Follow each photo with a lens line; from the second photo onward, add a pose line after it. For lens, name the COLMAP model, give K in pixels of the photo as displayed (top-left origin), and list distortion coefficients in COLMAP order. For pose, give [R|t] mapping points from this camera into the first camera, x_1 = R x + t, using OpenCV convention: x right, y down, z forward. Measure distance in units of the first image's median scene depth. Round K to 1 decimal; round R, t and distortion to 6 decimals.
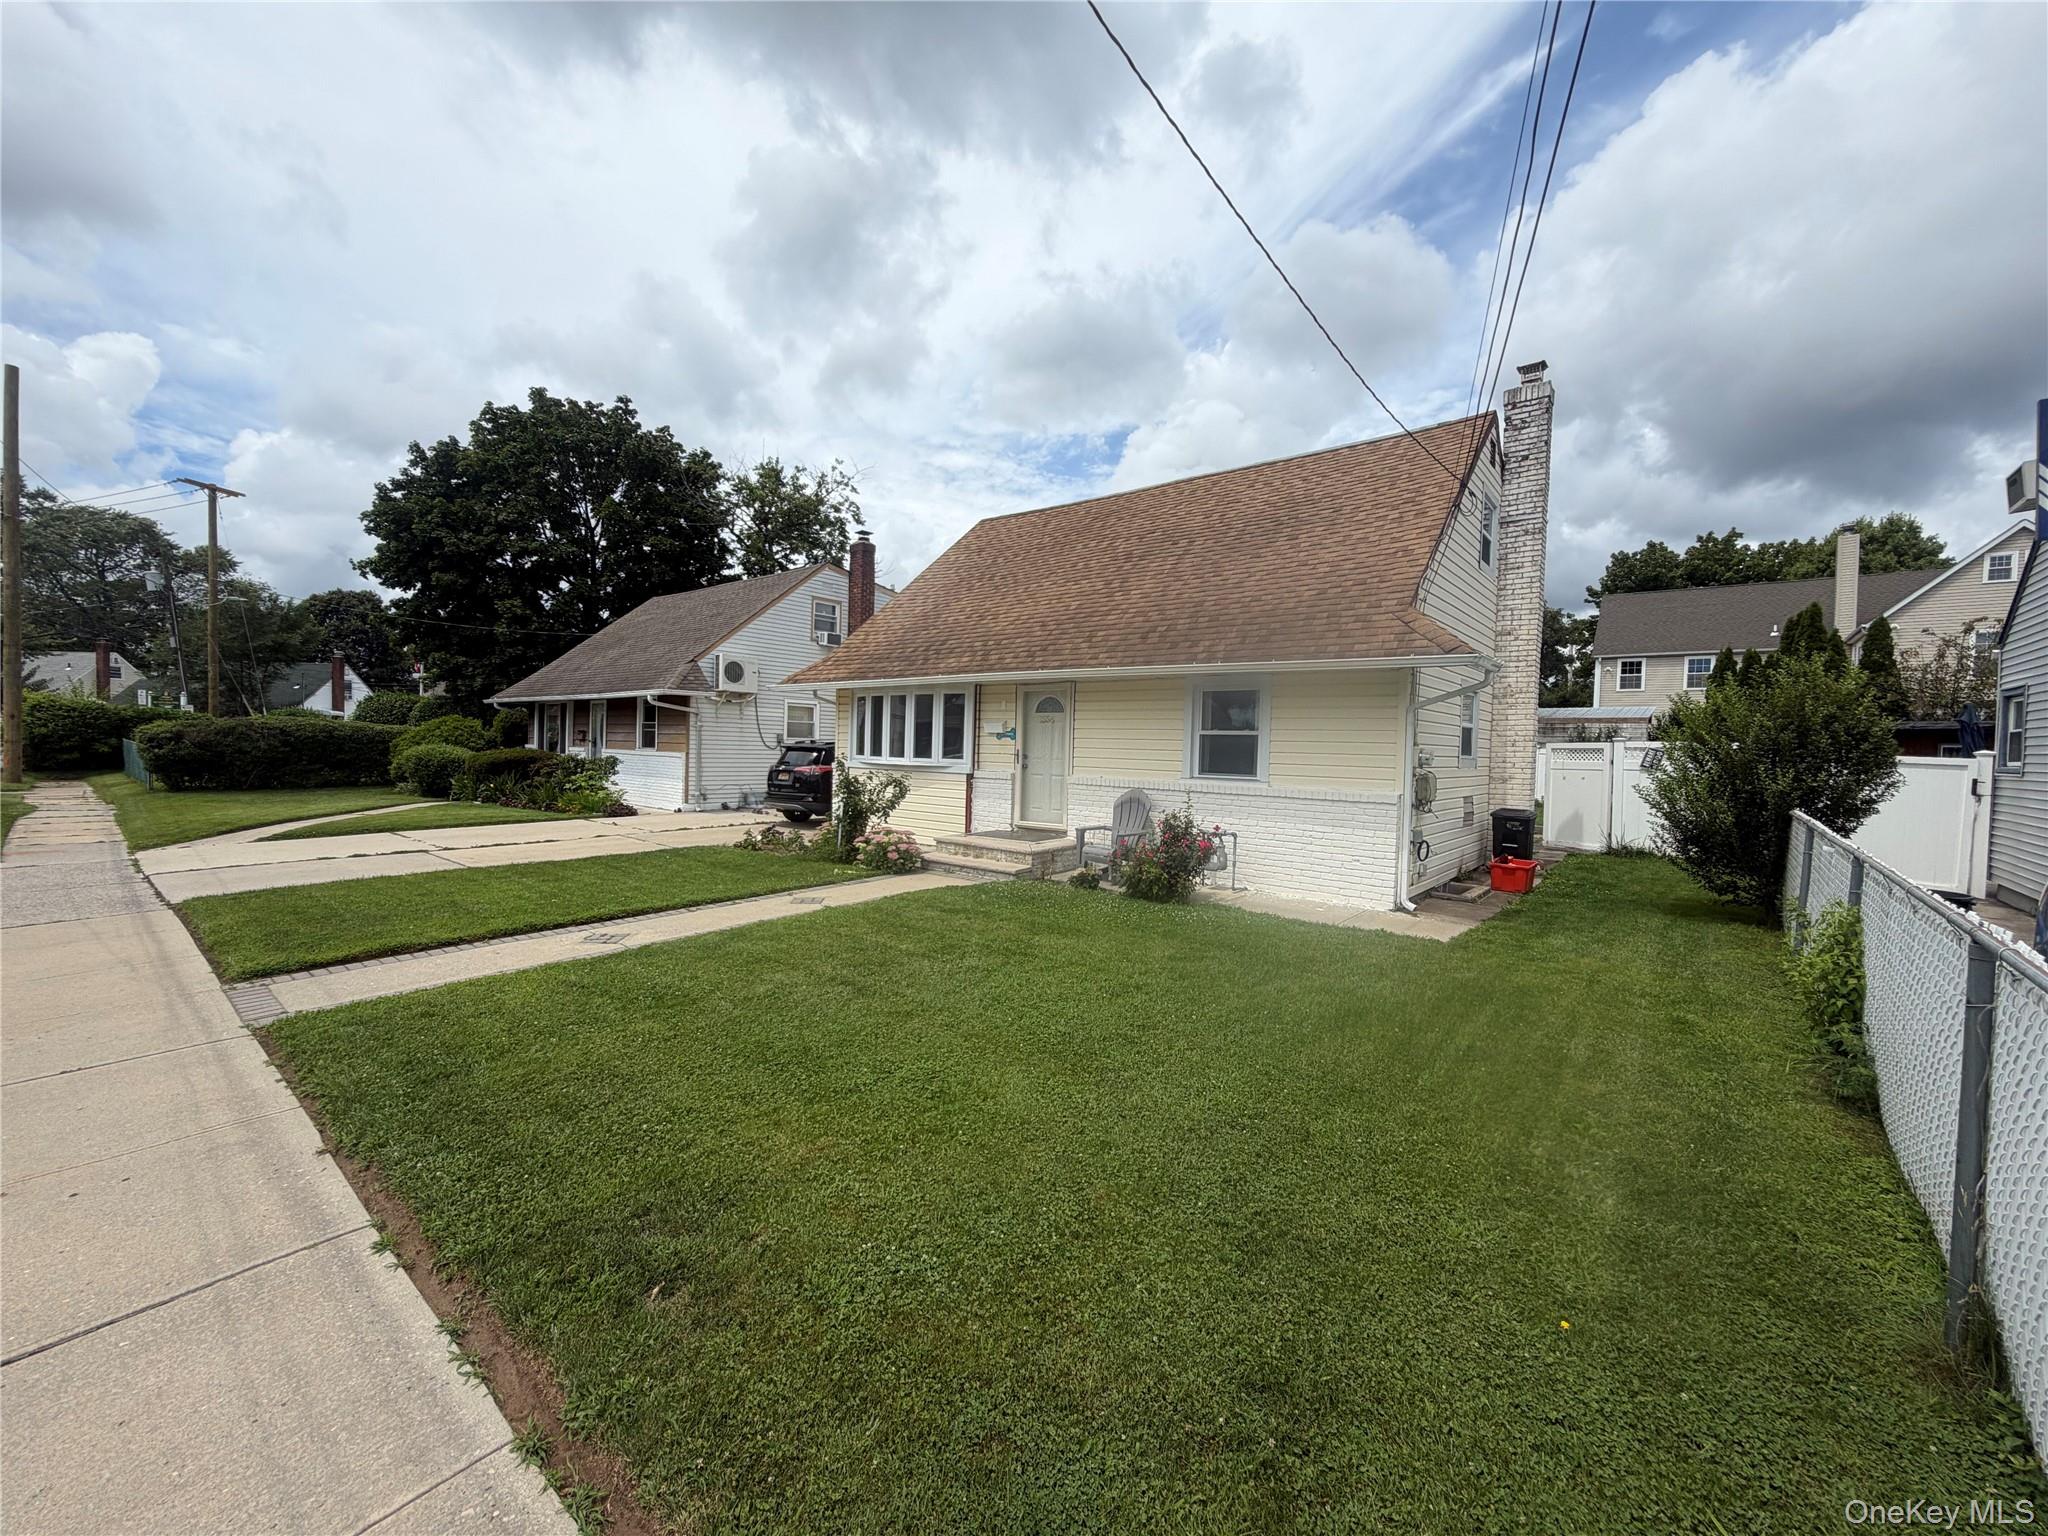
lens RADIAL K [[813.5, 0, 1024.0], [0, 813.5, 768.0], [0, 0, 1]] dist [-0.000939, -0.000024]
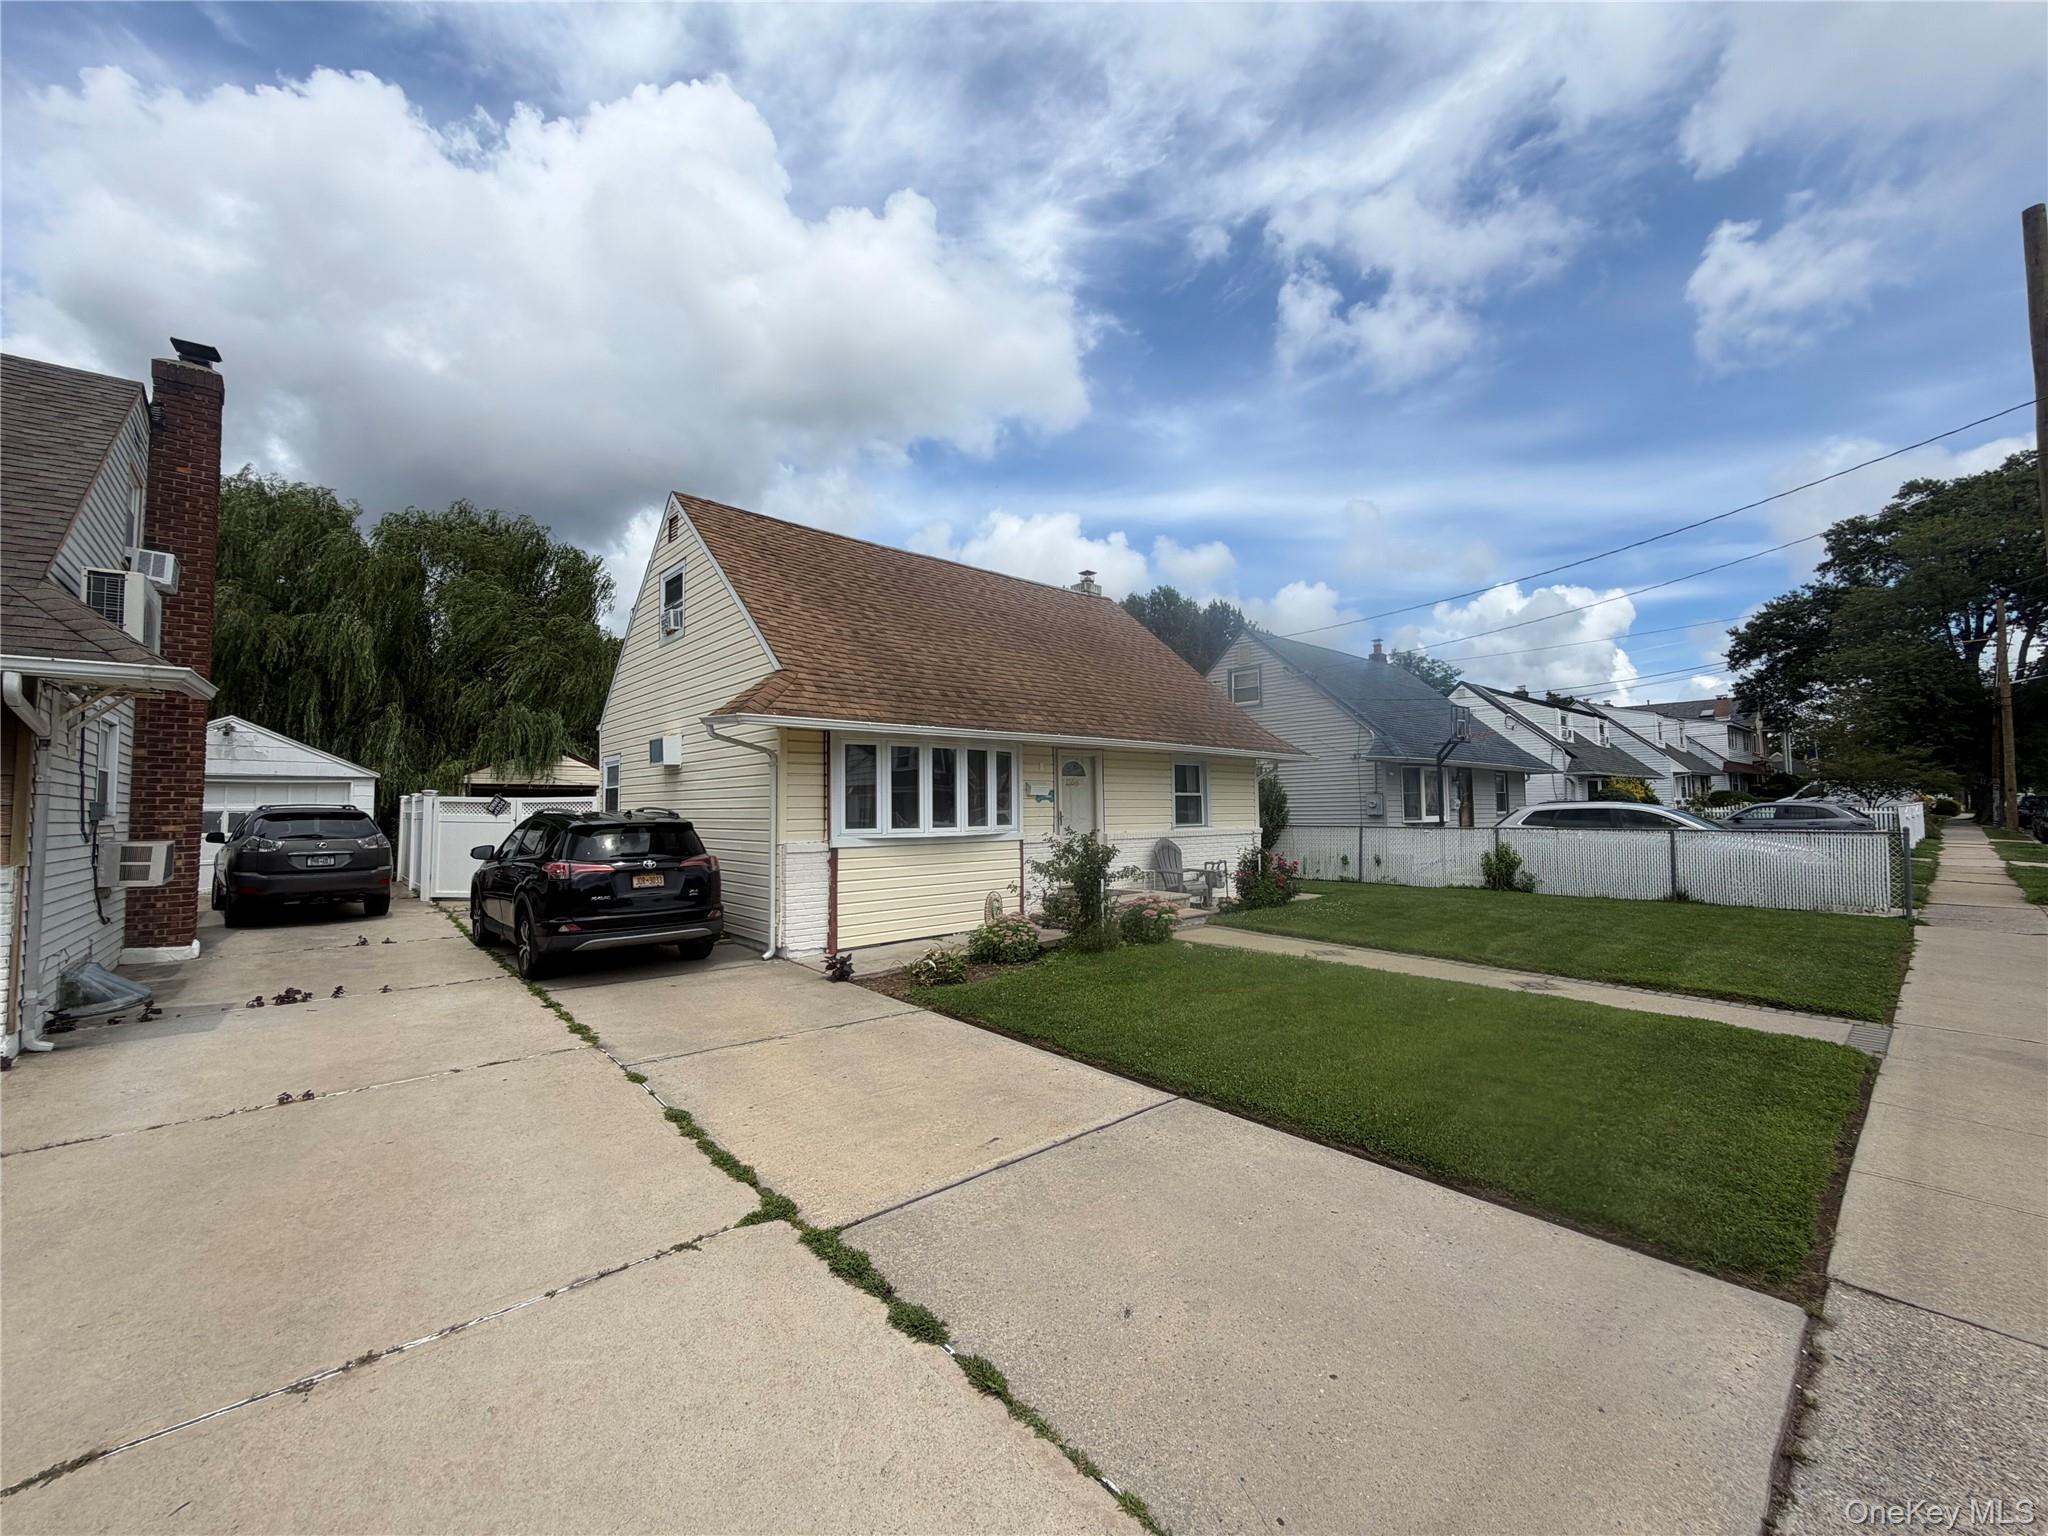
lens RADIAL K [[813.5, 0, 1024.0], [0, 813.5, 768.0], [0, 0, 1]] dist [-0.000939, -0.000024]
pose [[0.160365, 0.022746, 0.986796, -0.949398], [0.041464, 0.998697, -0.029759, -0.045429], [-0.986187, 0.045689, 0.159213, 0.824275]]
